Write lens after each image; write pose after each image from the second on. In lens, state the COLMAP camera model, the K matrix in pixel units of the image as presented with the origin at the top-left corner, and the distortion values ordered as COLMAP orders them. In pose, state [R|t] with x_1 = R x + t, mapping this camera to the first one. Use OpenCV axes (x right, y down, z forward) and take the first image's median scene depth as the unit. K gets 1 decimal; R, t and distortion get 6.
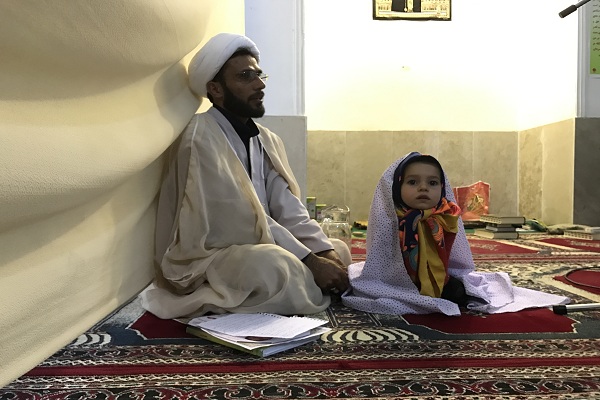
lens RADIAL K [[487.4, 0, 299.9], [0, 487.4, 199.2], [0, 0, 1]] dist [0.028975, -0.020942]
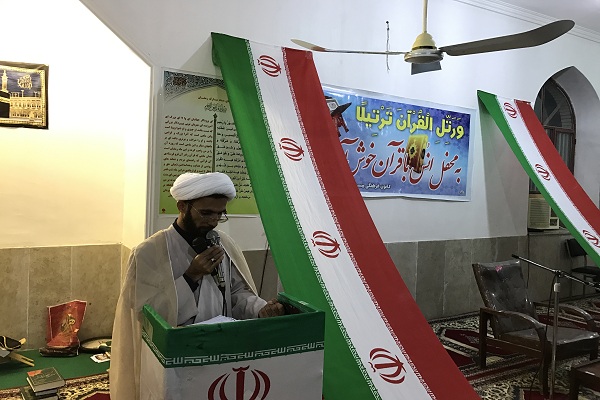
lens RADIAL K [[487.4, 0, 299.0], [0, 487.4, 202.1], [0, 0, 1]] dist [0.028975, -0.020942]
pose [[0.882756, 0.006451, 0.469788, 0.295199], [-0.015855, 0.999745, 0.016064, -0.248403], [-0.469565, -0.021629, 0.882633, -0.063874]]
